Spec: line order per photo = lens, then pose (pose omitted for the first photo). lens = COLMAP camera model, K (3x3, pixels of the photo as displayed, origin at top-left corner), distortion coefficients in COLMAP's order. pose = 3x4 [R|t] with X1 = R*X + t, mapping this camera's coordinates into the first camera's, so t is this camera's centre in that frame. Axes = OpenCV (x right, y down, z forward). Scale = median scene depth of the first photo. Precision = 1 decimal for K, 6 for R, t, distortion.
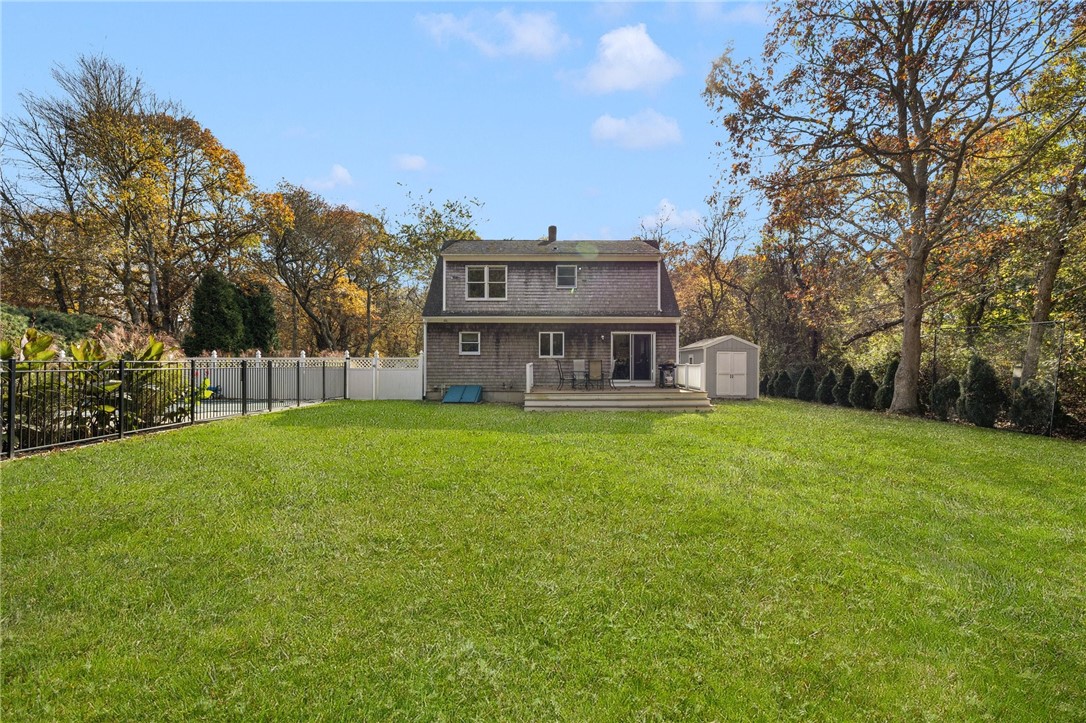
lens RADIAL K [[472.4, 0, 543.0], [0, 472.4, 361.5], [0, 0, 1]] dist [0.000432, 0.000074]
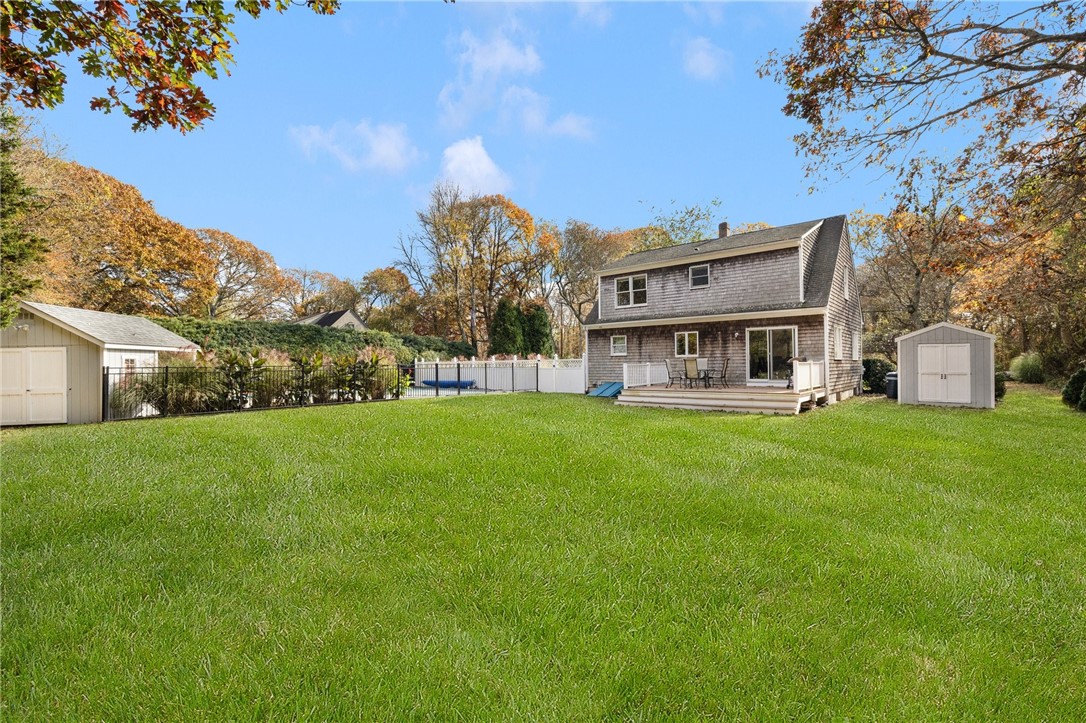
lens RADIAL K [[479.1, 0, 550.0], [0, 479.1, 354.8], [0, 0, 1]] dist [0.000266, 0.000278]
pose [[0.752228, -0.021936, -0.658538, 0.482439], [0.013882, 0.999751, -0.017445, 0.001642], [0.658757, 0.003981, 0.752345, 0.015334]]
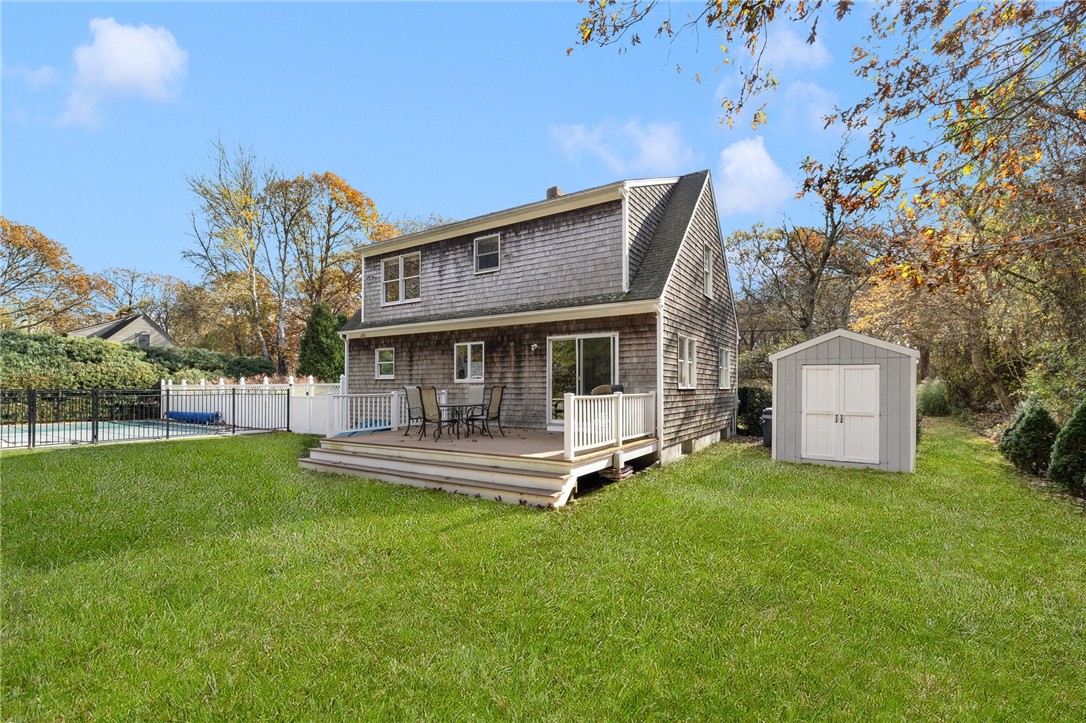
lens RADIAL K [[481.7, 0, 542.4], [0, 481.7, 383.1], [0, 0, 1]] dist [-0.001565, -0.000025]
pose [[0.832302, -0.006987, -0.554279, 0.468739], [0.006008, 0.999976, -0.003585, -0.003708], [0.554290, -0.000346, 0.832323, 0.504104]]
